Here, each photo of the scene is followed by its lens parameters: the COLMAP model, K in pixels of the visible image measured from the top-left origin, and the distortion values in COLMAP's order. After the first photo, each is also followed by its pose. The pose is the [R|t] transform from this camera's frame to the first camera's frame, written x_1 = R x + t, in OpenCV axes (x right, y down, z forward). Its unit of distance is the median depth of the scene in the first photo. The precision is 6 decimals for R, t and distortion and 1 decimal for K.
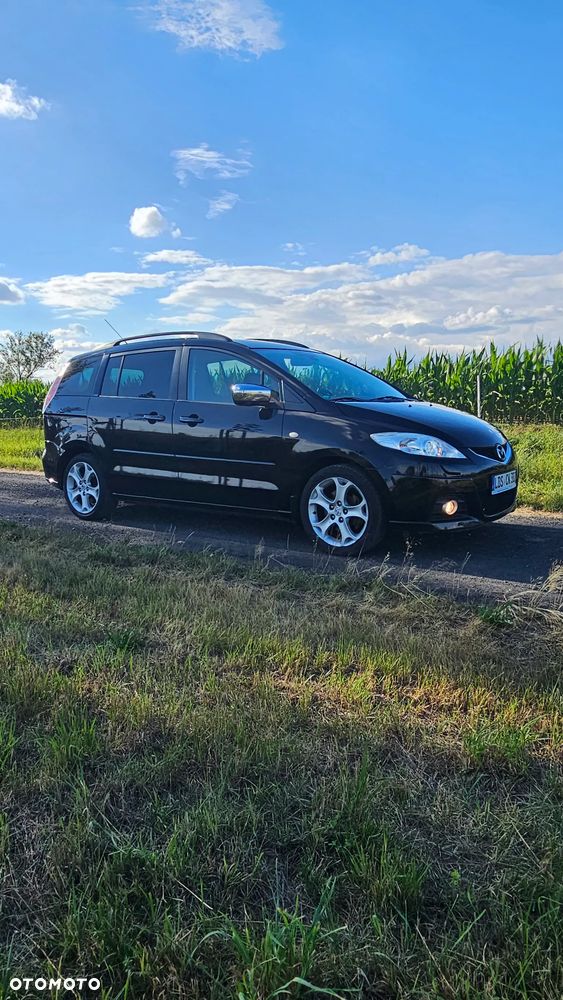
lens RADIAL K [[676.9, 0, 273.2], [0, 676.9, 496.0], [0, 0, 1]] dist [0.035726, -0.033434]
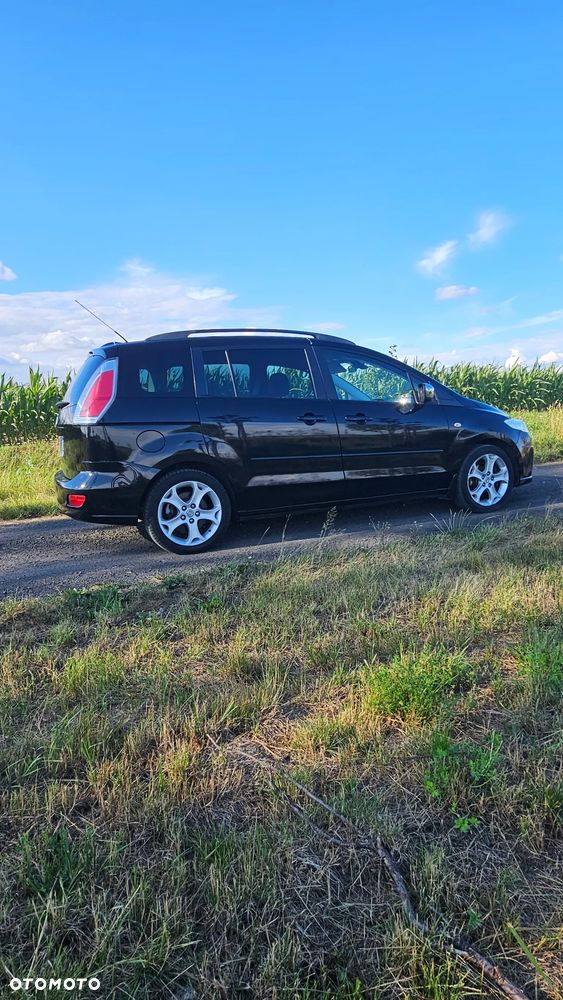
lens RADIAL K [[579.4, 0, 286.0], [0, 579.4, 504.2], [0, 0, 1]] dist [0.016854, 0.000501]
pose [[0.493102, -0.145820, 0.857664, -0.835386], [0.152359, 0.985091, 0.079889, -0.062347], [-0.856526, 0.091280, 0.507967, 0.579612]]
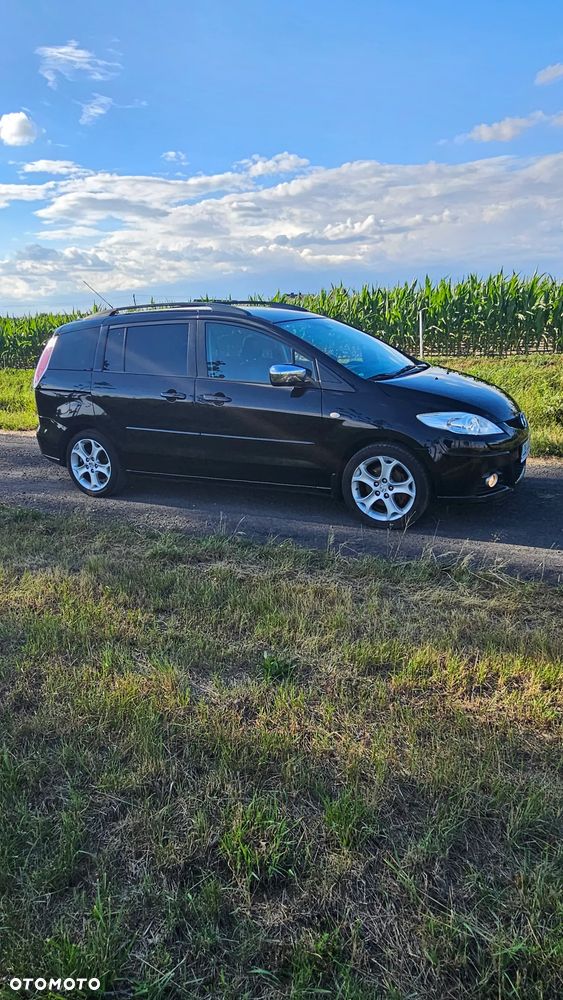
lens RADIAL K [[644.7, 0, 278.1], [0, 644.7, 481.8], [0, 0, 1]] dist [0.017062, -0.001511]
pose [[0.985630, -0.074412, 0.151647, -0.162722], [0.056512, 0.991271, 0.119110, -0.086944], [-0.159186, -0.108829, 0.981232, 0.039125]]
